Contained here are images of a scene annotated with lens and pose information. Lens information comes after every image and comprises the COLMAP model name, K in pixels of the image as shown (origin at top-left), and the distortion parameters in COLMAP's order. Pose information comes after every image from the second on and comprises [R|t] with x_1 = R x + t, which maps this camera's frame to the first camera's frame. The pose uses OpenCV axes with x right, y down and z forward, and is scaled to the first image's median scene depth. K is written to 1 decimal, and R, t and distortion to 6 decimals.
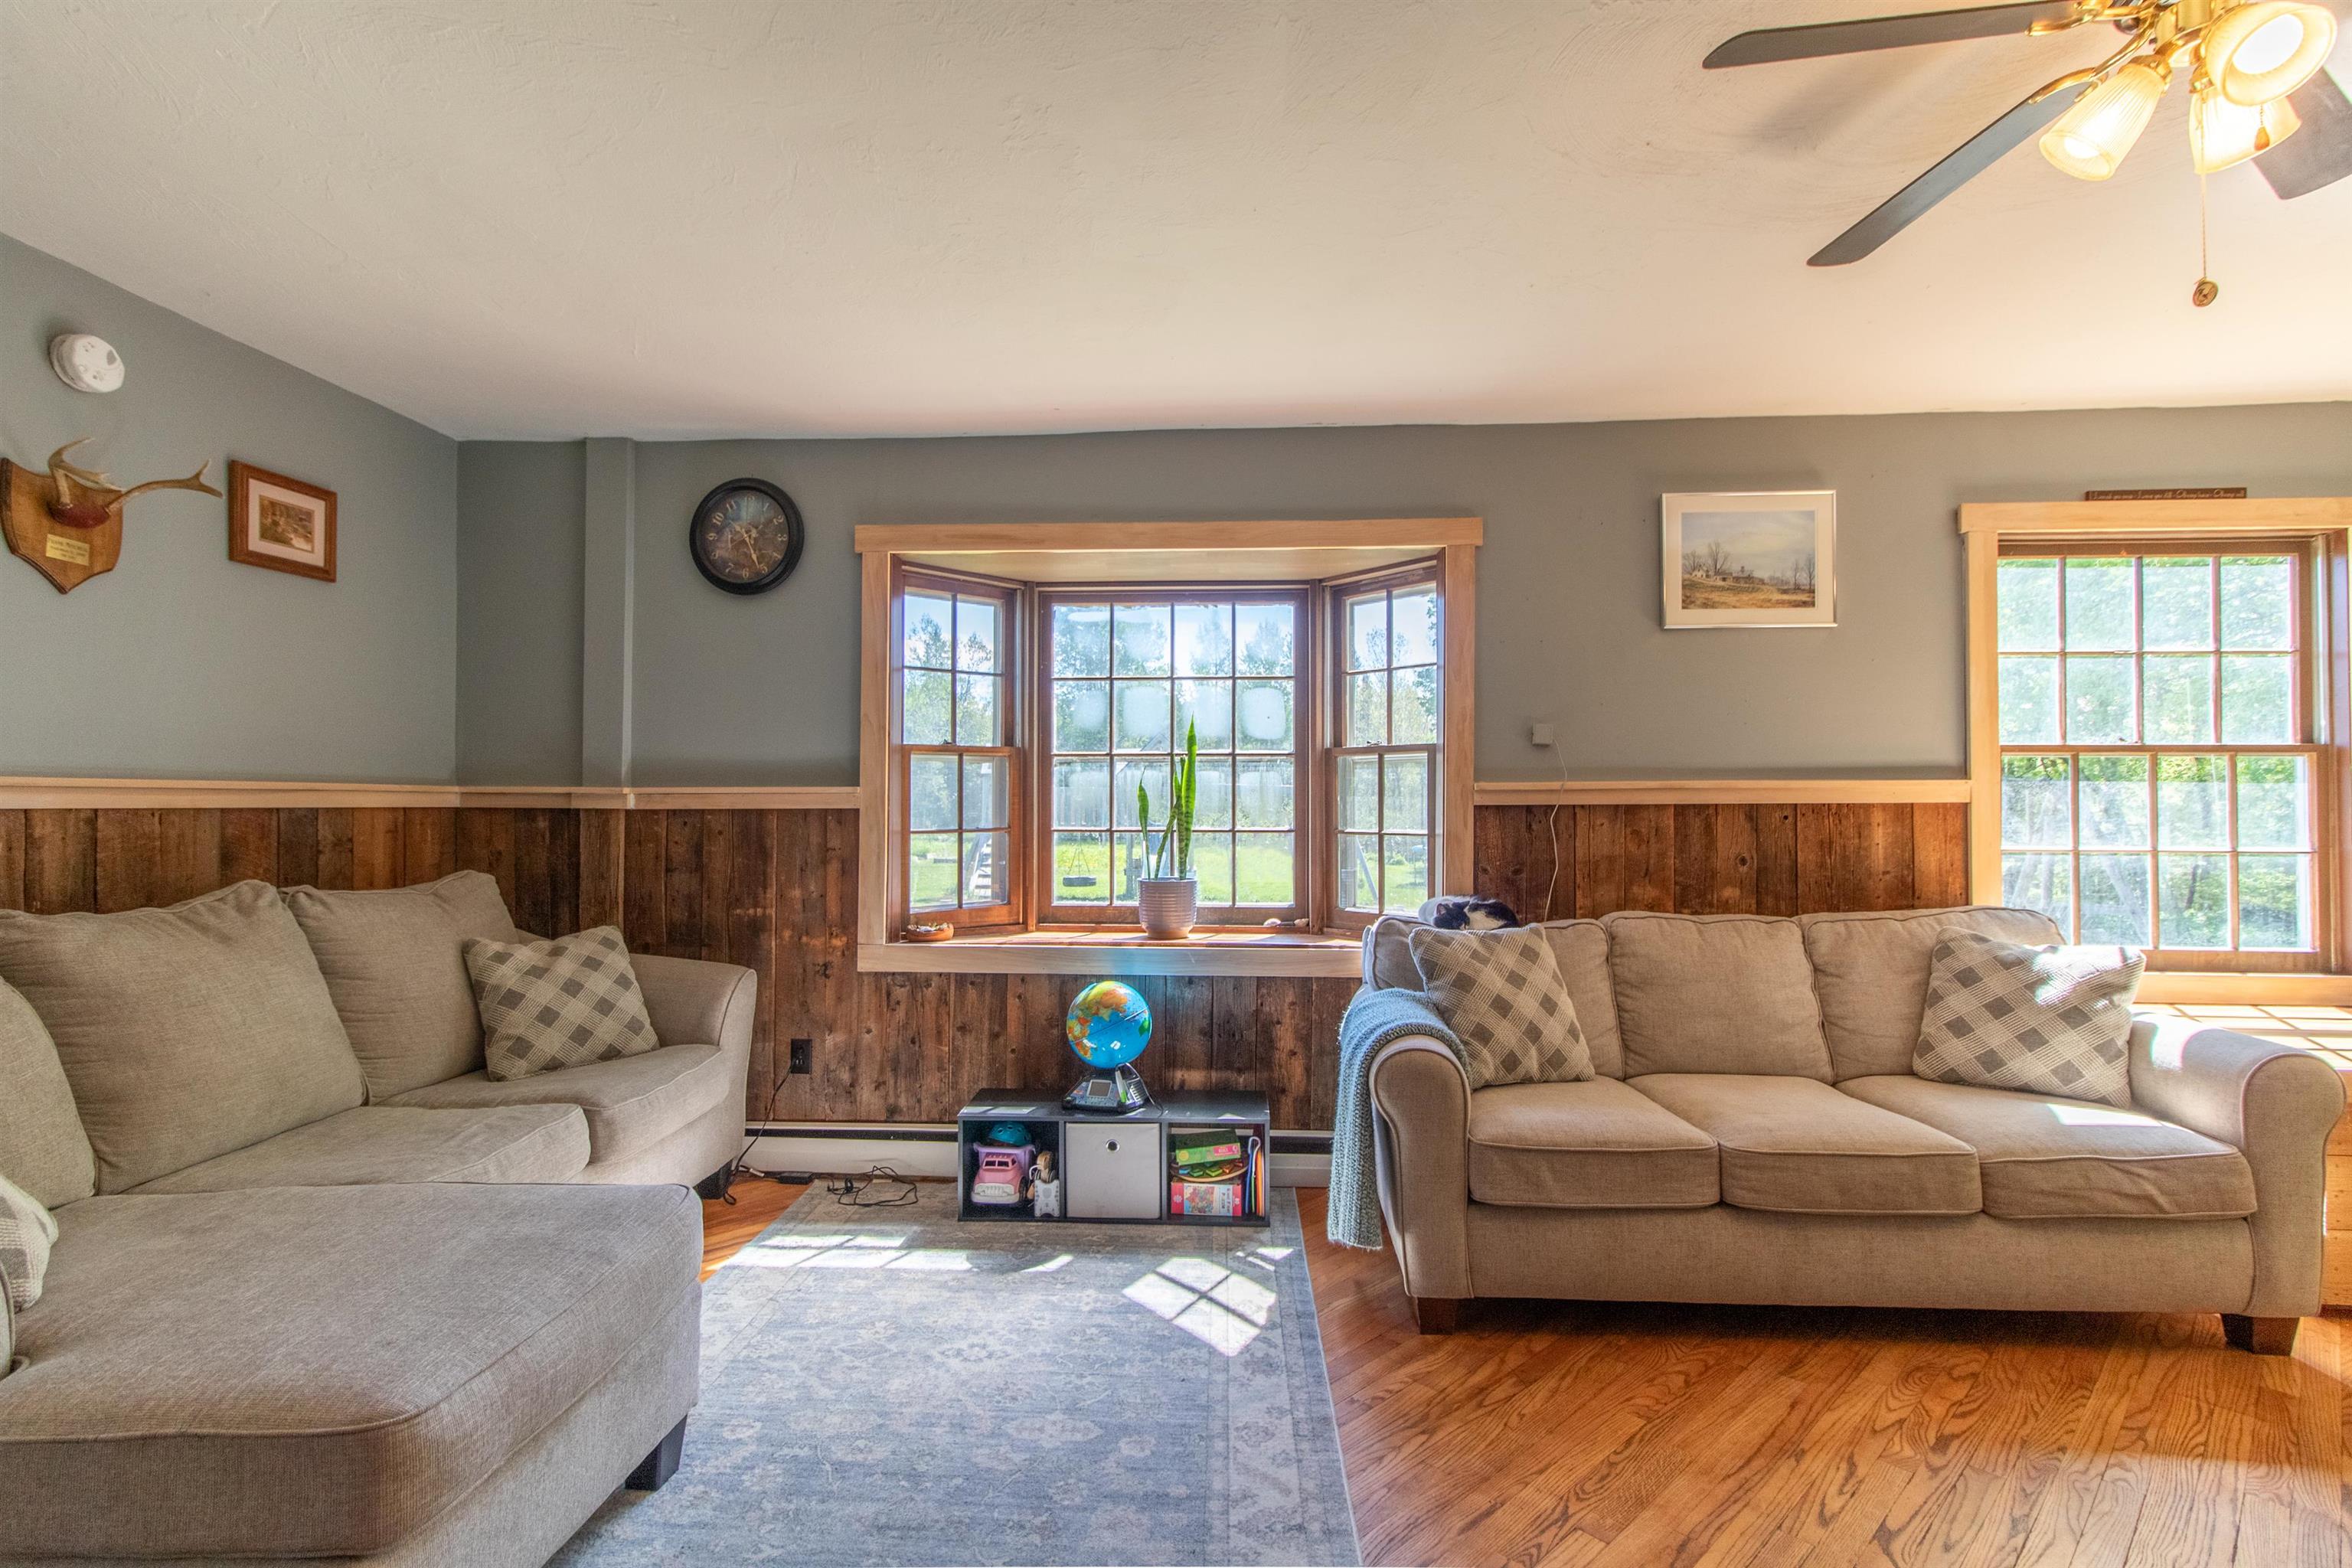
lens RADIAL K [[1085.1, 0, 1177.5], [0, 1085.1, 784.5], [0, 0, 1]] dist [0.000868, 0.000961]
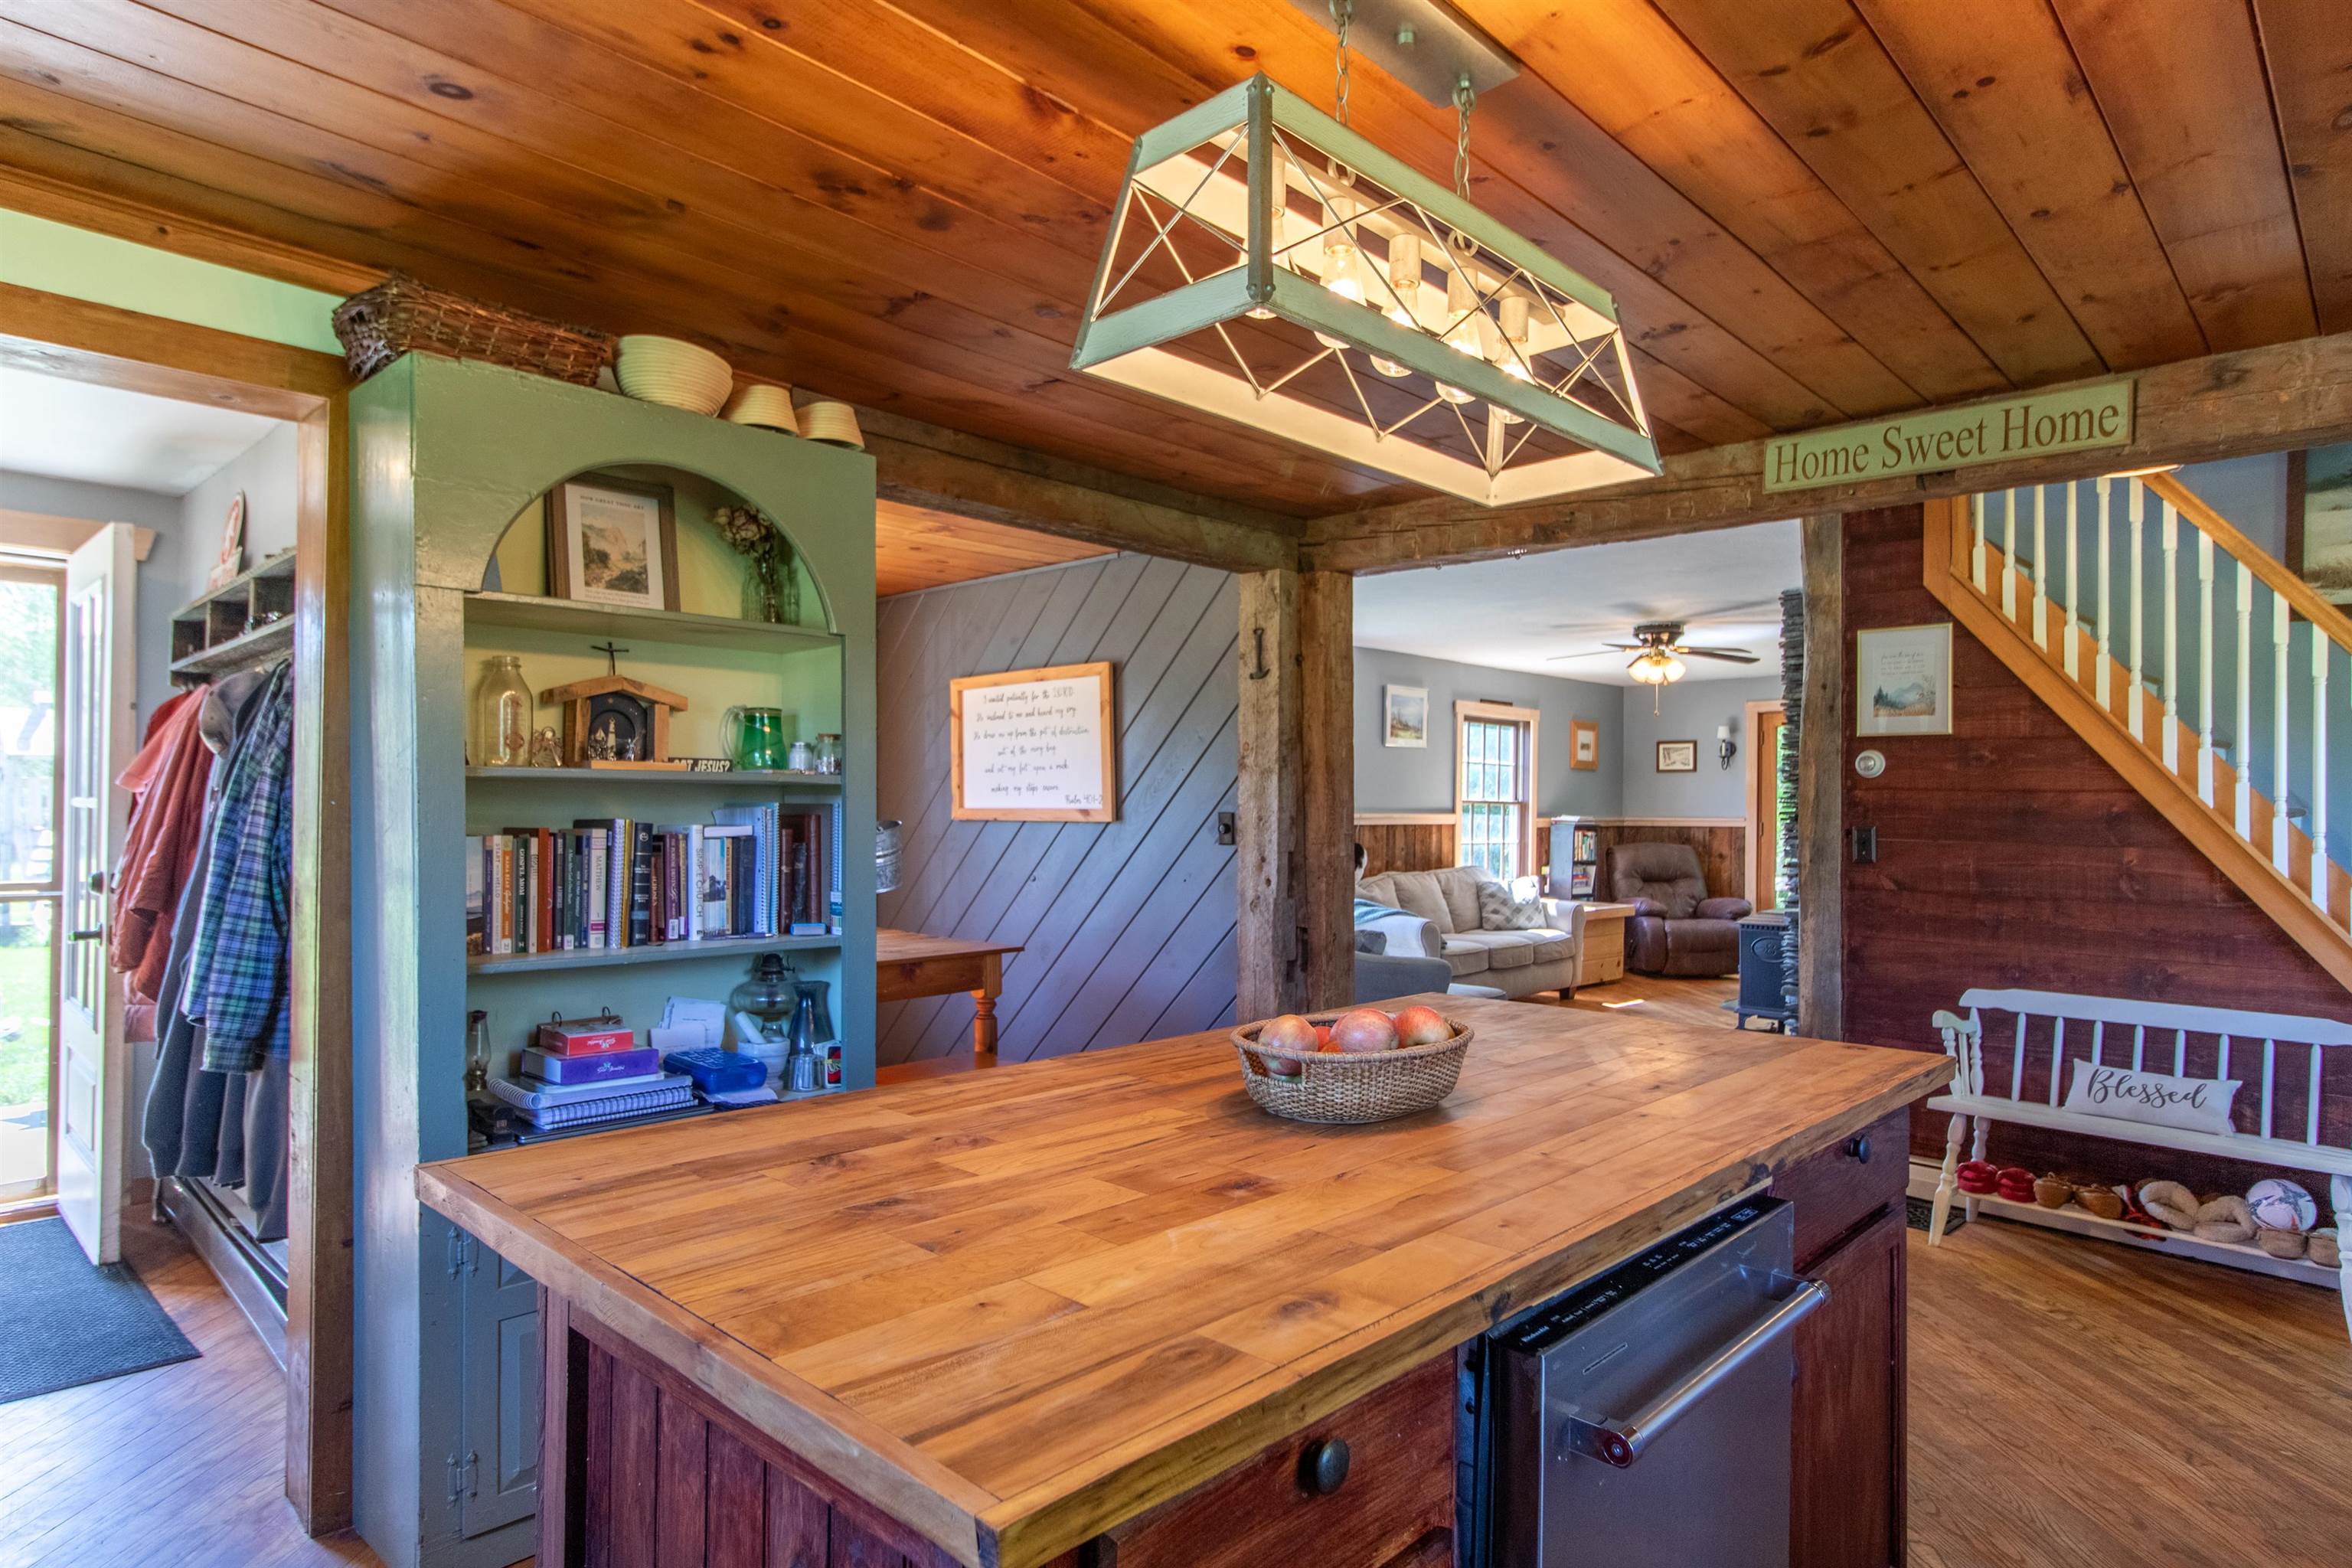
lens RADIAL K [[1273.9, 0, 1172.4], [0, 1273.9, 799.0], [0, 0, 1]] dist [-0.006524, 0.003320]
pose [[0.658439, 0.013054, 0.752521, -1.802282], [-0.026386, 0.999635, 0.005746, -0.037171], [-0.752172, -0.023639, 0.658543, -0.392922]]
